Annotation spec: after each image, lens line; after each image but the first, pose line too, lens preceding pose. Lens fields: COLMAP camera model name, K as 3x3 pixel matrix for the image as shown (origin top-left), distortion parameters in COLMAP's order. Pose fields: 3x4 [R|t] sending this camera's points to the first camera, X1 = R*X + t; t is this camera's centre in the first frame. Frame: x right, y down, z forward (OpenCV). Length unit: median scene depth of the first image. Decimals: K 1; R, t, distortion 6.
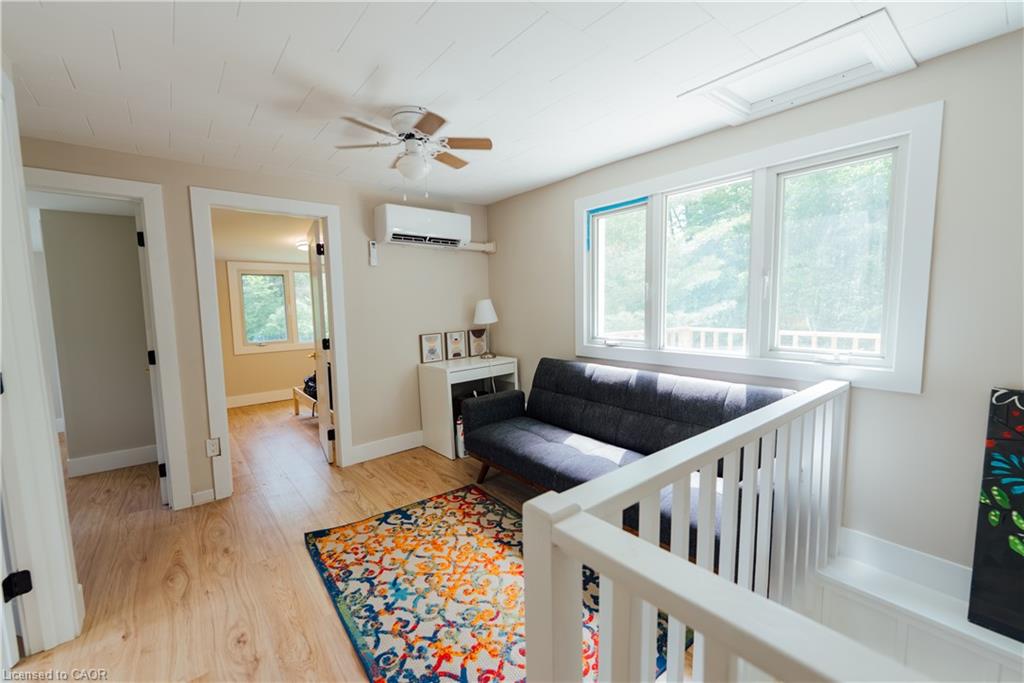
lens RADIAL K [[416.3, 0, 512.0], [0, 416.3, 341.5], [0, 0, 1]] dist [-0.000265, 0.000110]
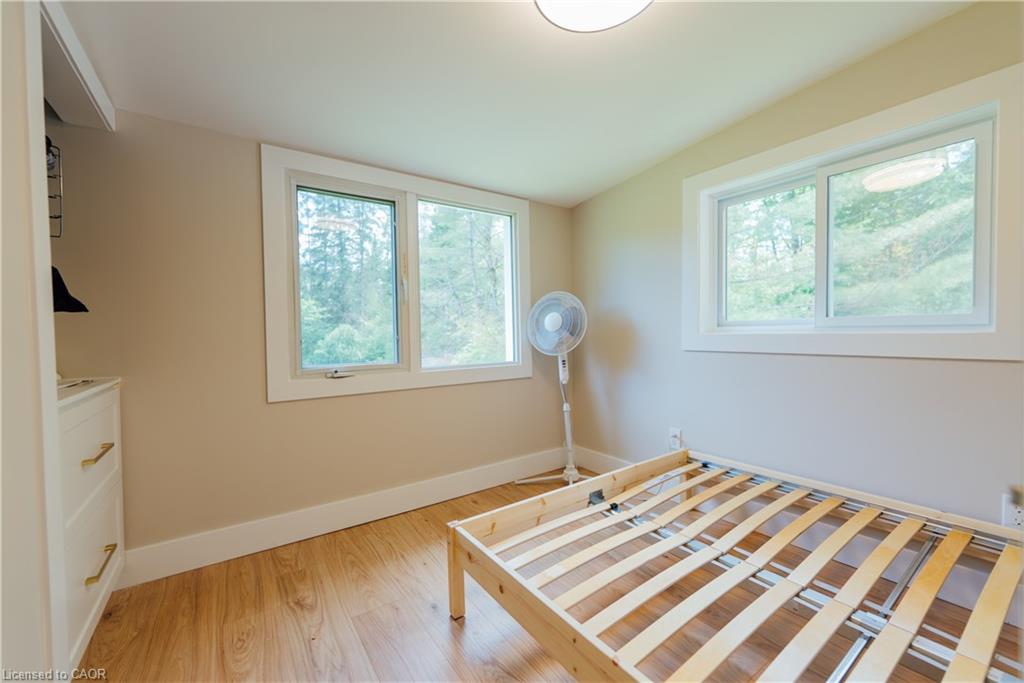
lens RADIAL K [[416.3, 0, 512.0], [0, 416.3, 341.5], [0, 0, 1]] dist [-0.000265, 0.000110]
pose [[0.996454, 0.002625, -0.084101, -0.389897], [-0.008657, 0.997408, -0.071437, 0.002970], [0.083696, 0.071912, 0.993893, 0.599652]]
